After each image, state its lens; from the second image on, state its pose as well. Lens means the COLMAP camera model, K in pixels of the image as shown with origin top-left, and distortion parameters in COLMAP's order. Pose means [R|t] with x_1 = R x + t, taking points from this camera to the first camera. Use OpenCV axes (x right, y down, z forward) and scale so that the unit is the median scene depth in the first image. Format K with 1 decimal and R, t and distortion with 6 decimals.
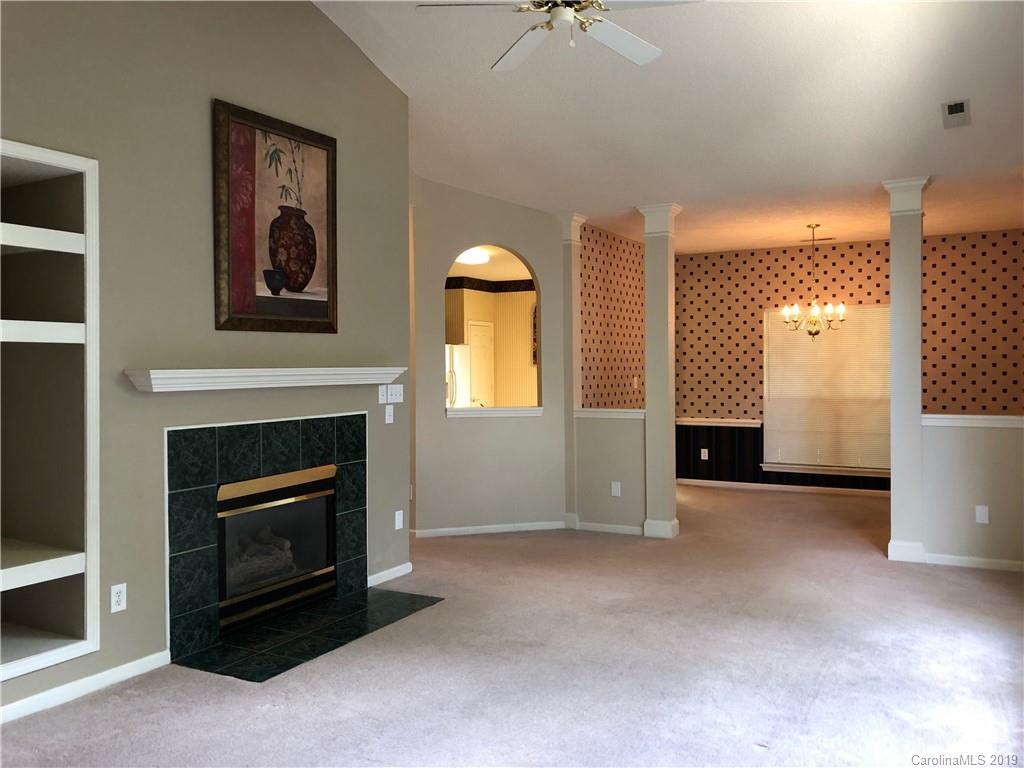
lens RADIAL K [[858.3, 0, 510.3], [0, 858.3, 374.4], [0, 0, 1]] dist [0.059449, -0.055229]
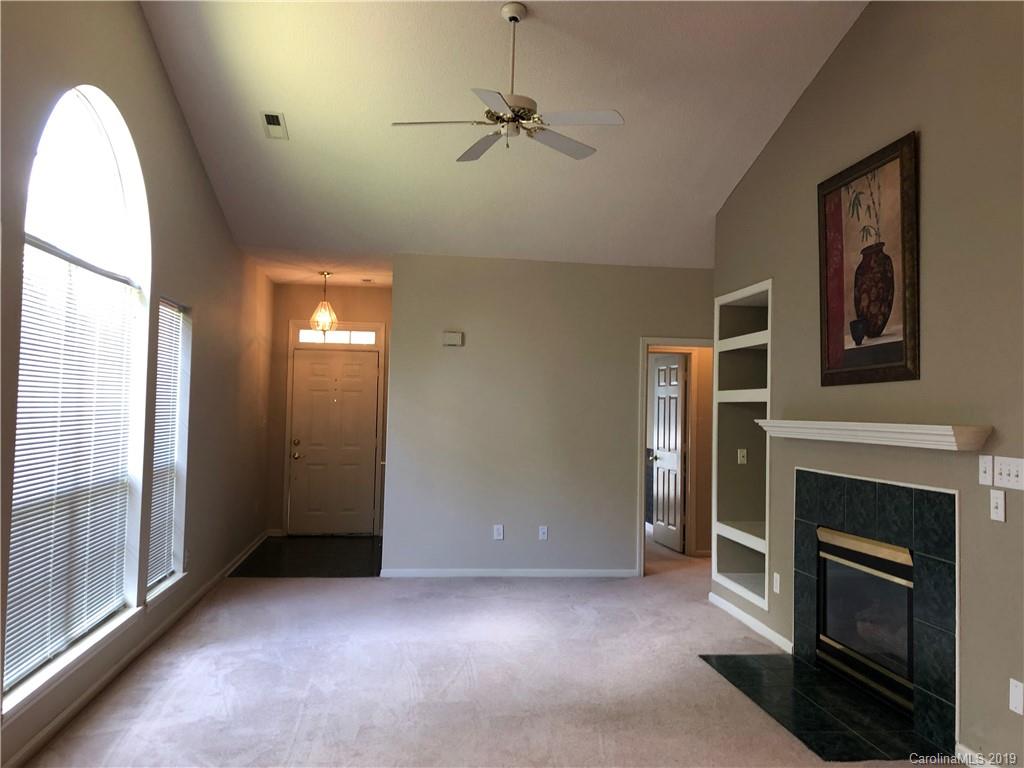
lens RADIAL K [[858.3, 0, 510.0], [0, 858.3, 386.3], [0, 0, 1]] dist [0.059449, -0.055229]
pose [[-0.813036, -0.032718, -0.581294, 0.581160], [-0.029972, 0.999448, -0.014334, -0.021187], [0.581442, 0.005768, -0.813568, 1.522918]]
